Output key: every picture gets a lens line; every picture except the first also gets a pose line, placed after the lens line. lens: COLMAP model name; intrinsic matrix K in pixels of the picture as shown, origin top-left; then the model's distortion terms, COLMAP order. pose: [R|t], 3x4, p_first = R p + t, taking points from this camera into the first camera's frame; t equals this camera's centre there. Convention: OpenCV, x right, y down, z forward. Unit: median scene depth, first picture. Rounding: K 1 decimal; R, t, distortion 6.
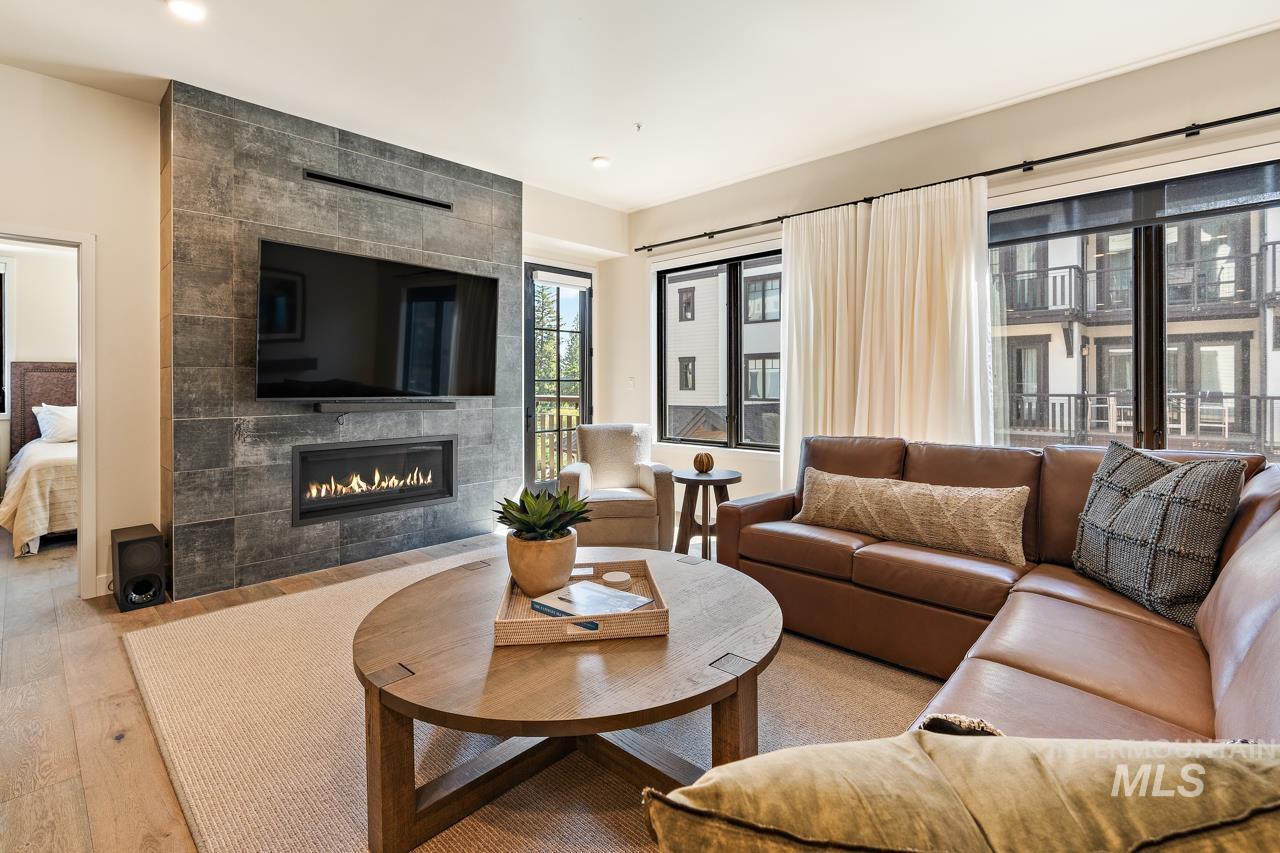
lens RADIAL K [[578.1, 0, 624.9], [0, 578.1, 384.4], [0, 0, 1]] dist [0.000650, 0.000500]
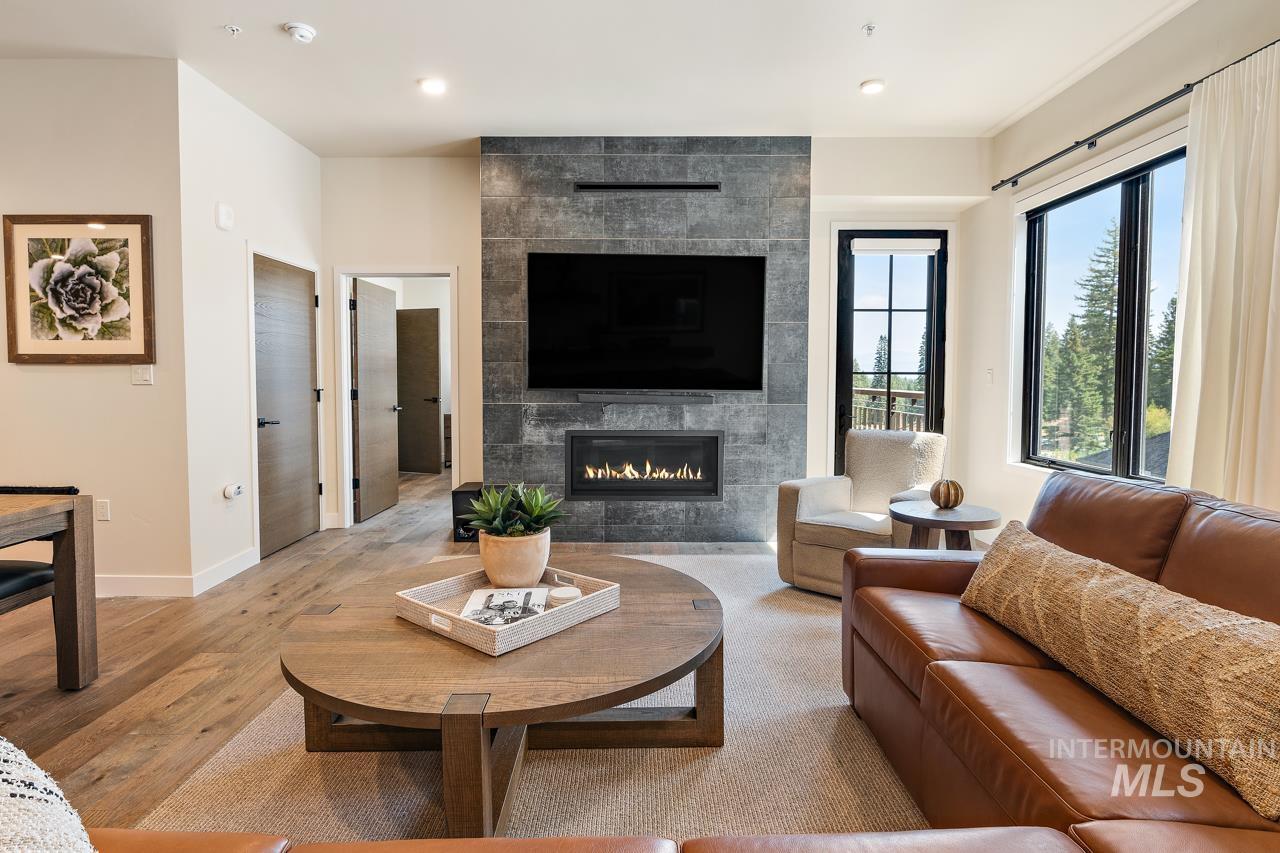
lens RADIAL K [[636.3, 0, 629.7], [0, 636.3, 404.8], [0, 0, 1]] dist [-0.002890, 0.001095]
pose [[0.702305, 0.037573, -0.710883, 0.366057], [-0.006424, 0.998900, 0.046450, -0.003215], [0.711847, -0.028056, 0.701774, 0.185645]]
